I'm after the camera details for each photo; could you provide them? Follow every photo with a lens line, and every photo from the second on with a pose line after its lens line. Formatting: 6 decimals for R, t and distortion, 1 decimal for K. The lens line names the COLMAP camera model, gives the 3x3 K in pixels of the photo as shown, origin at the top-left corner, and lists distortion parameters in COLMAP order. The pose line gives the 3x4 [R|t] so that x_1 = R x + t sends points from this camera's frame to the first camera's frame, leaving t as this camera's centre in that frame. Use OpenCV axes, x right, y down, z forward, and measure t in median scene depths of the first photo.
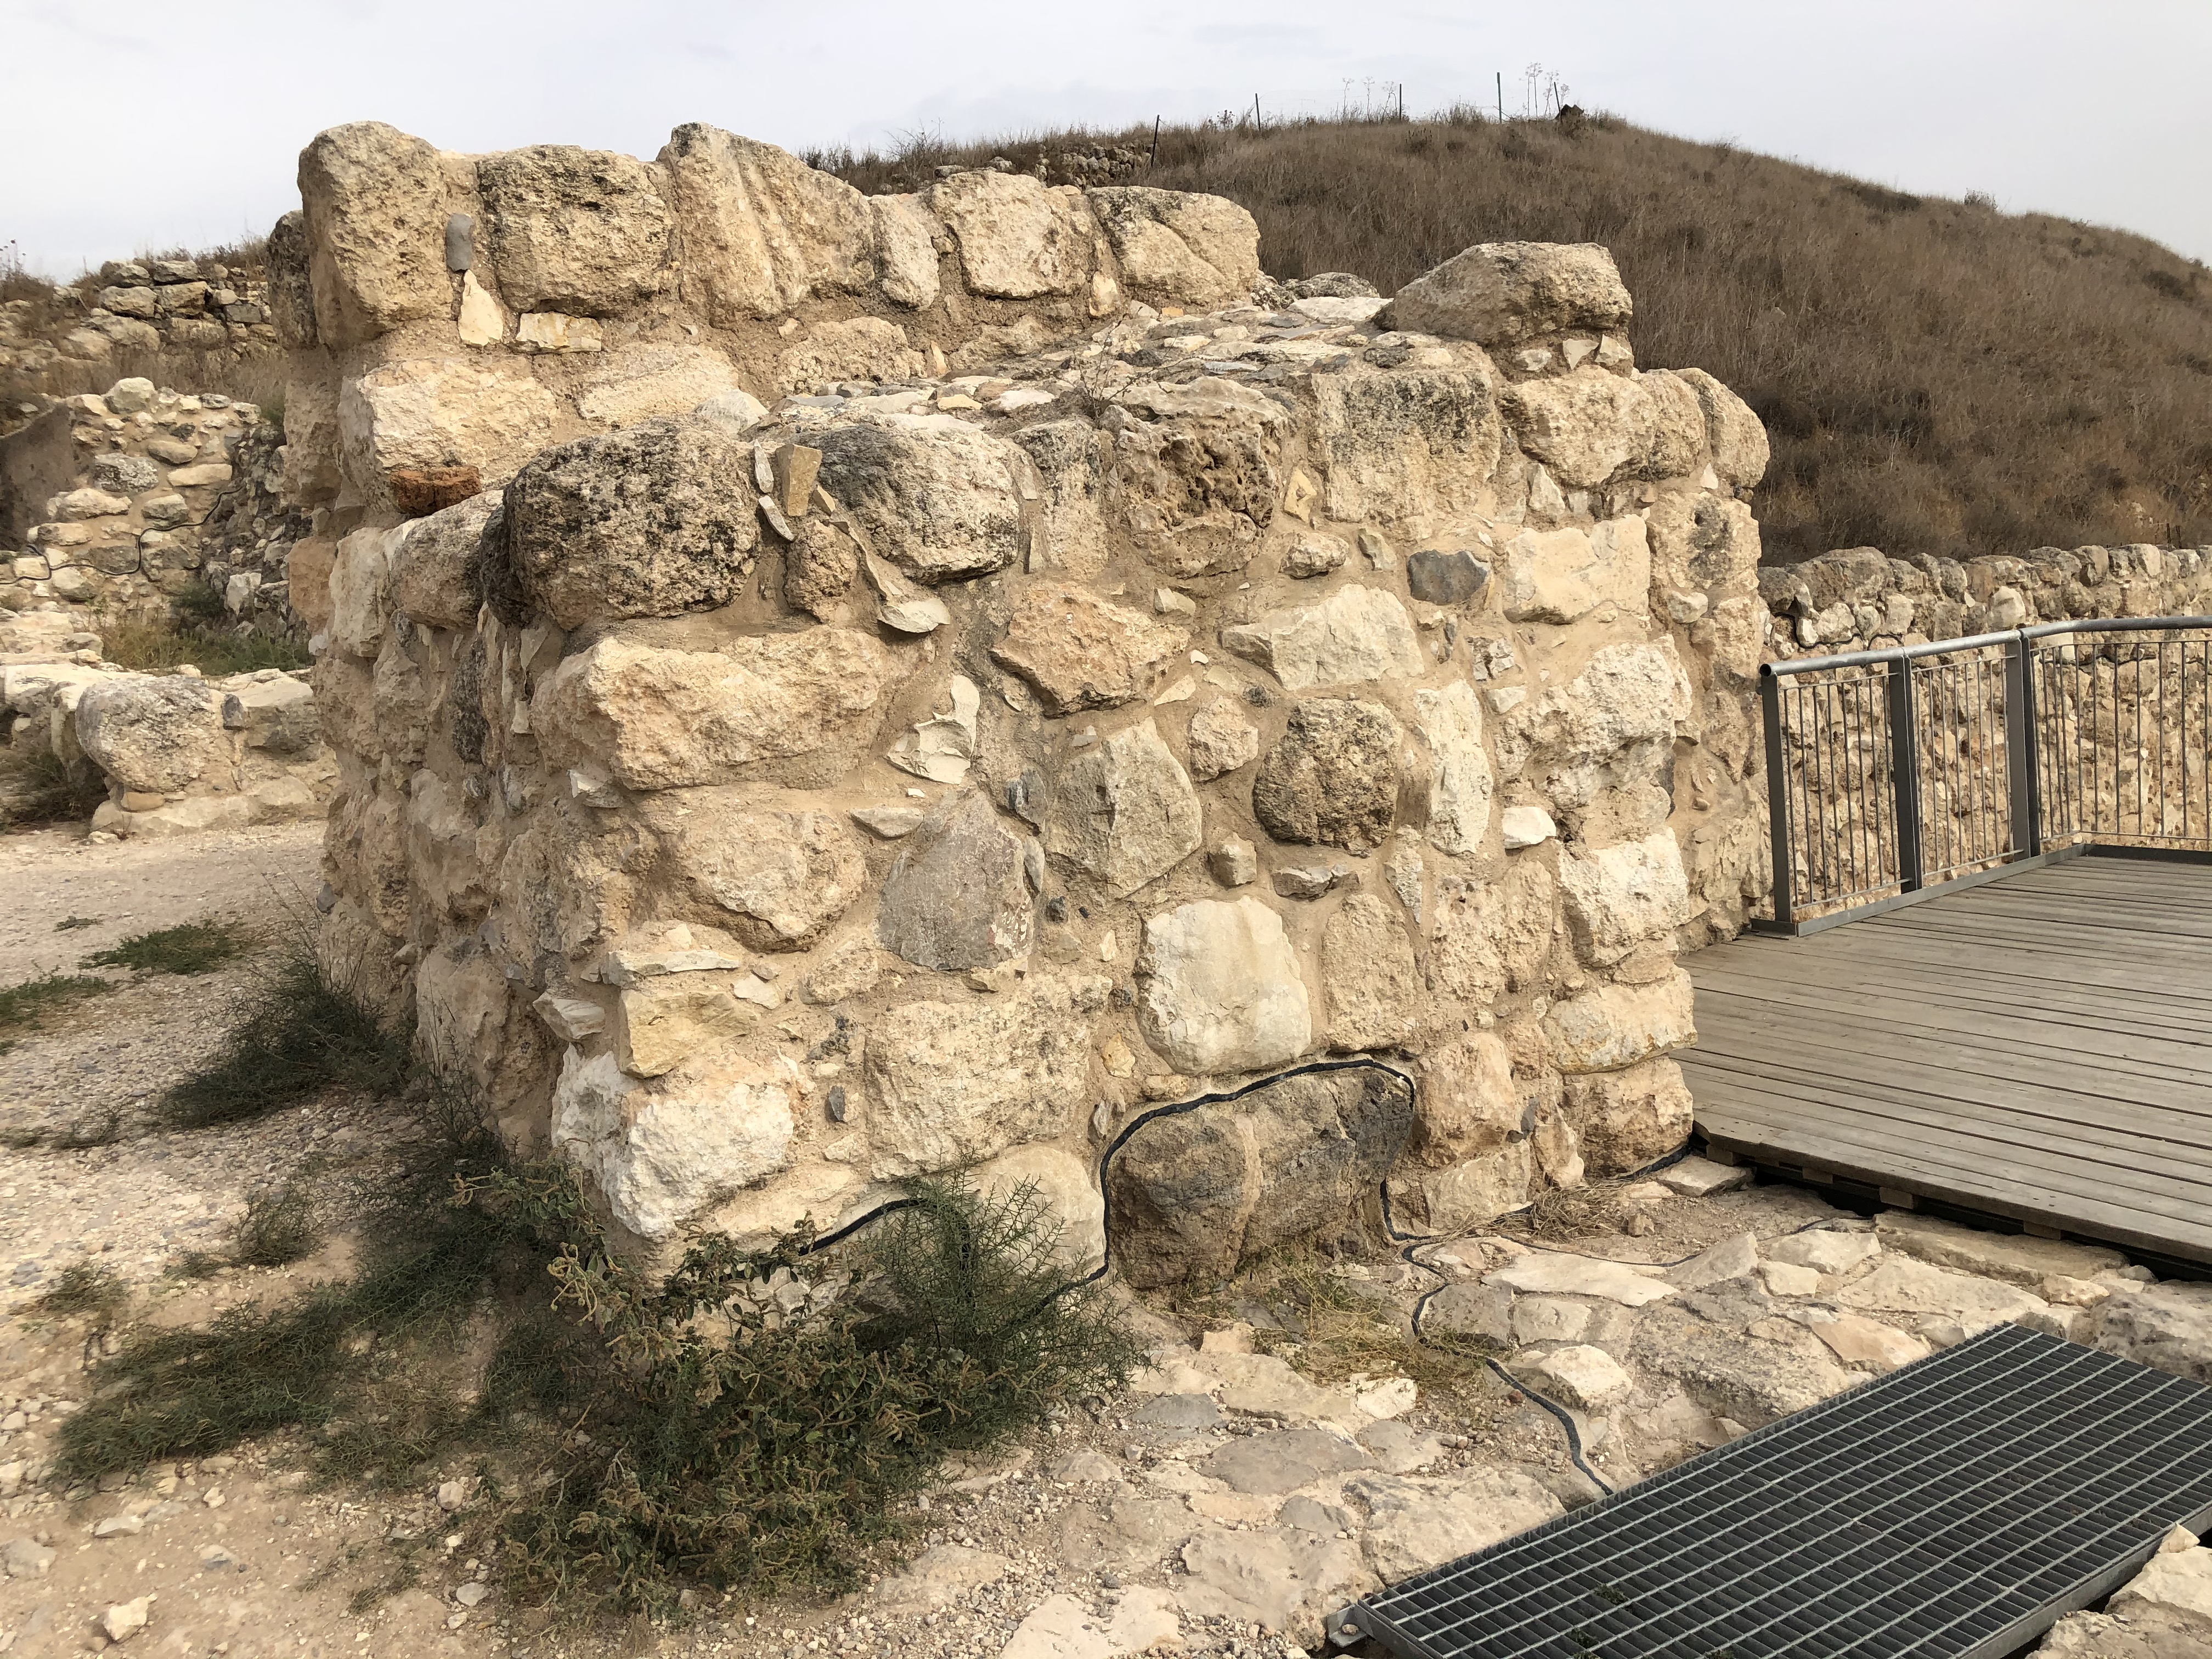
lens RADIAL K [[1781.1, 0, 1104.5], [0, 1781.1, 824.6], [0, 0, 1]] dist [0.002413, 0.014516]
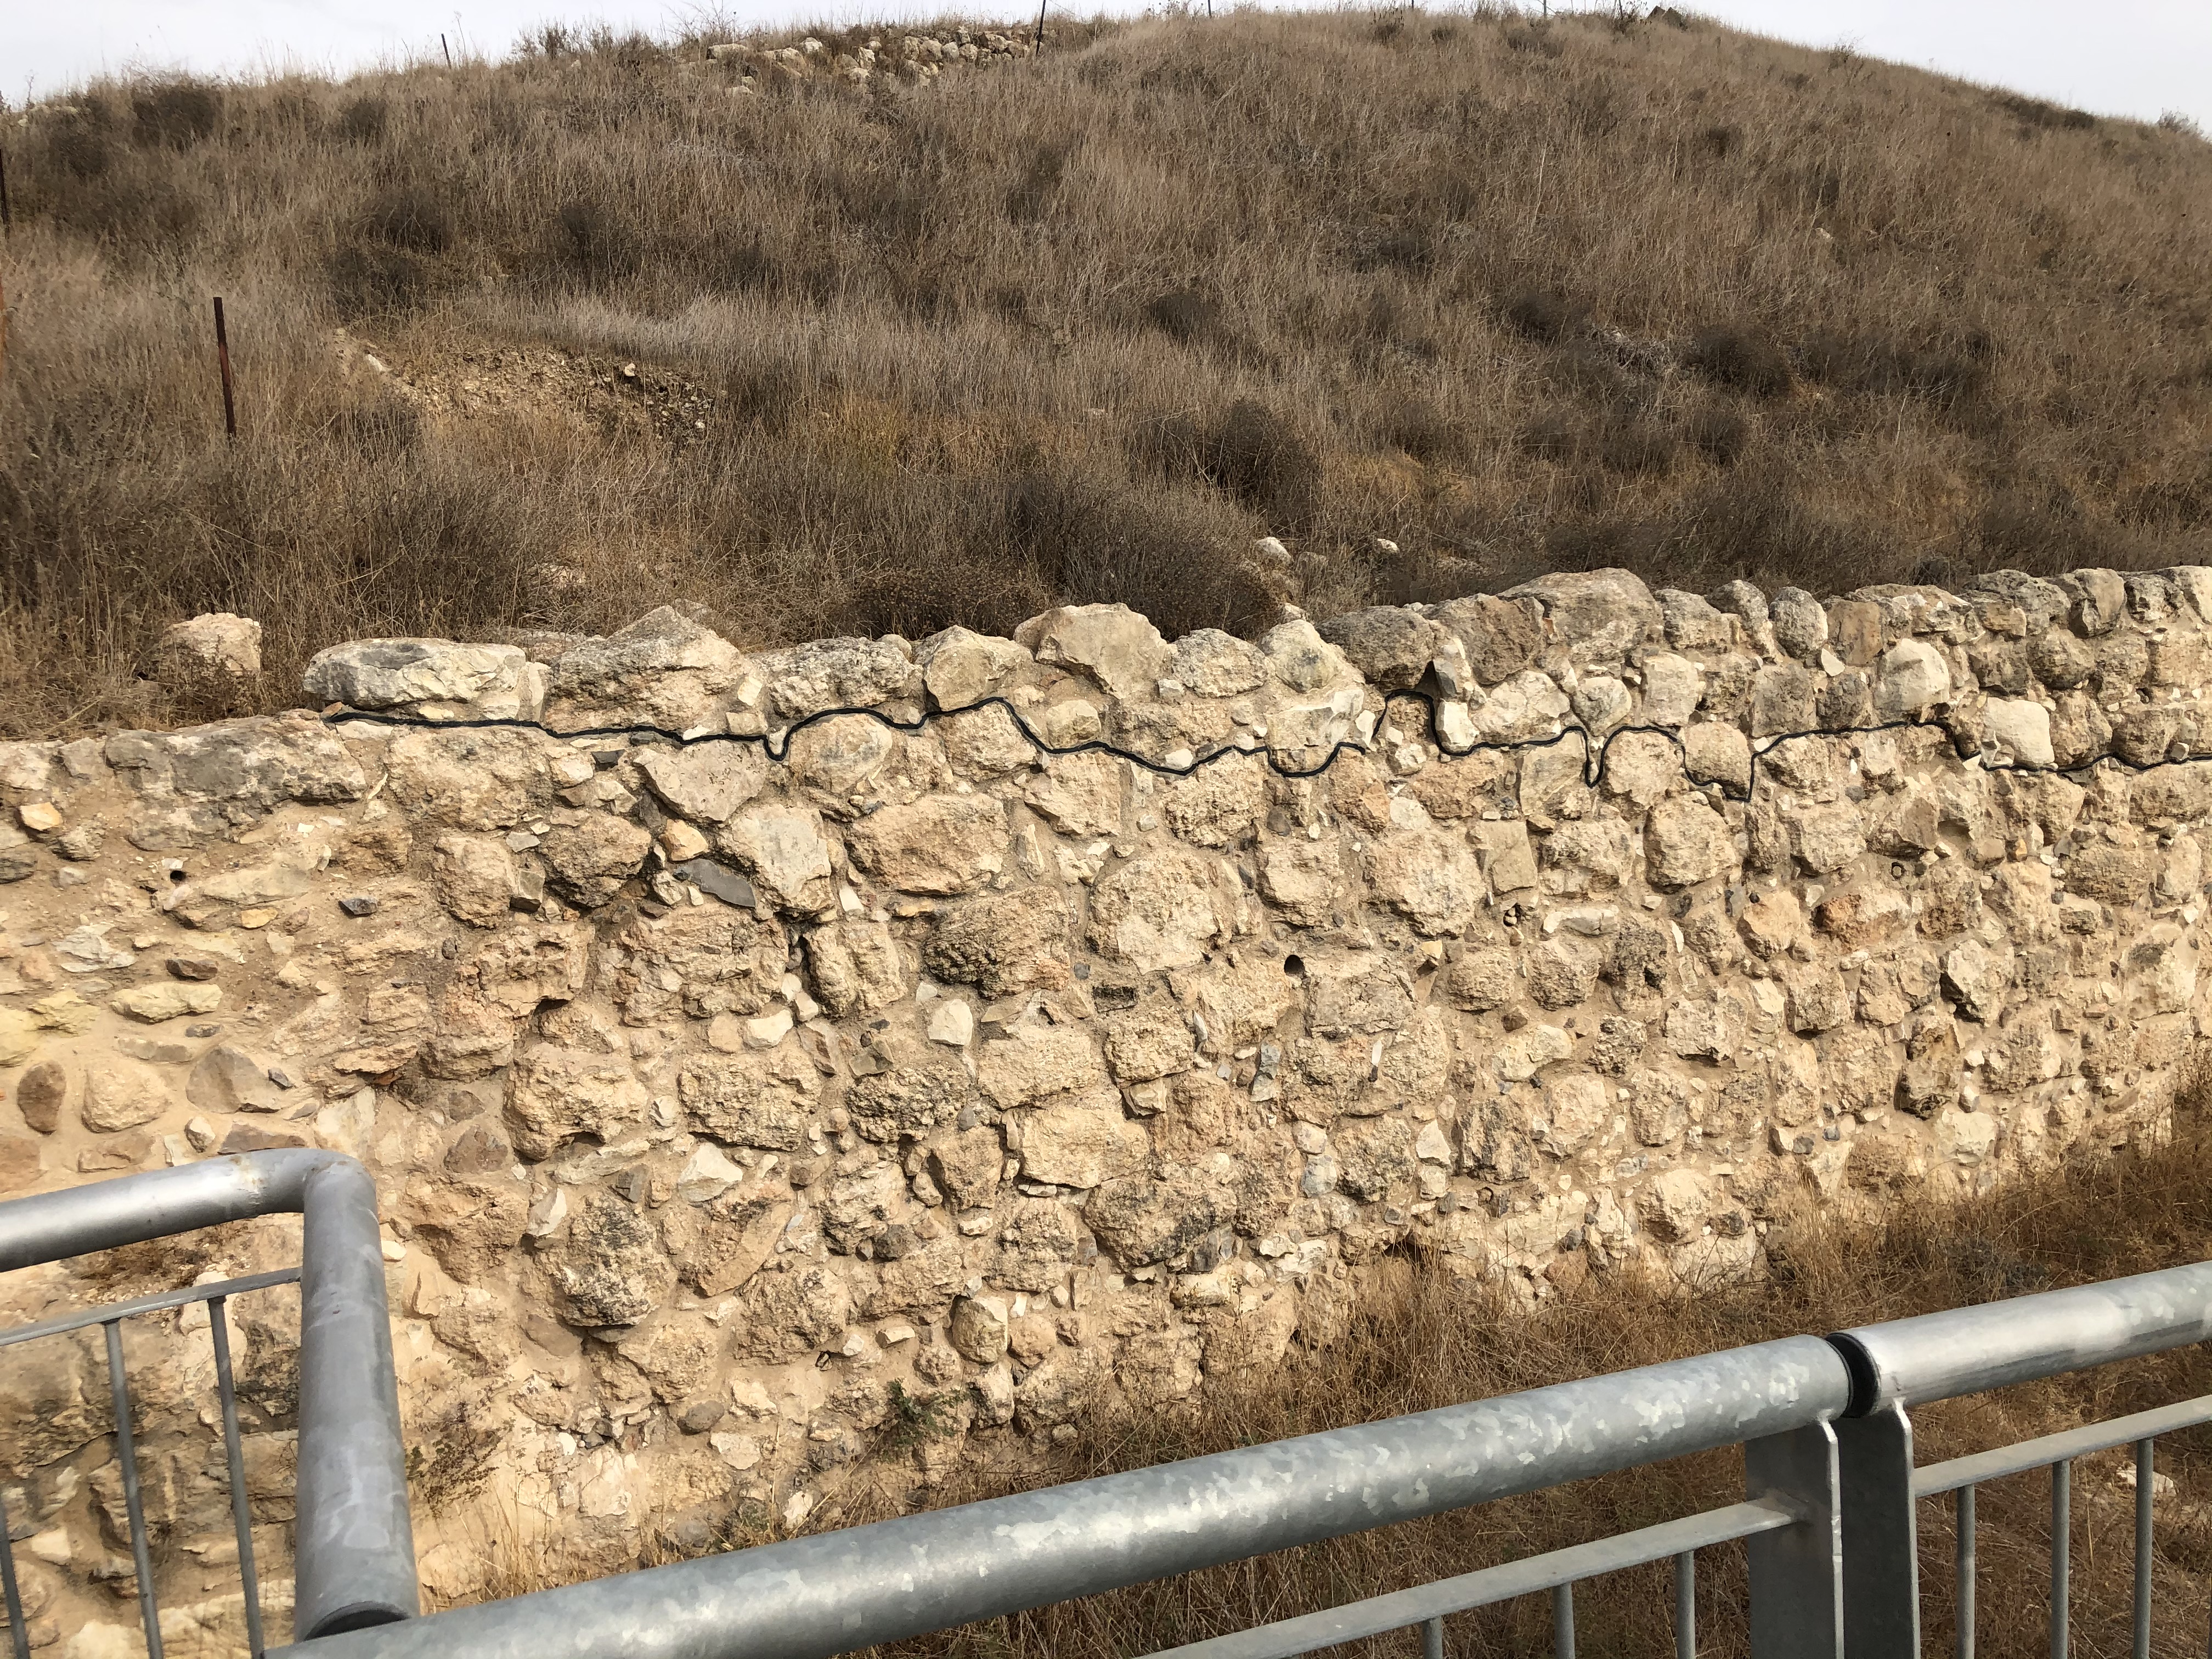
lens RADIAL K [[1781.1, 0, 1105.1], [0, 1781.1, 828.6], [0, 0, 1]] dist [0.002413, 0.014516]
pose [[0.993651, 0.034985, -0.106925, 0.309181], [-0.033265, 0.999288, 0.017828, -0.073669], [0.107473, -0.014158, 0.994107, 0.397202]]
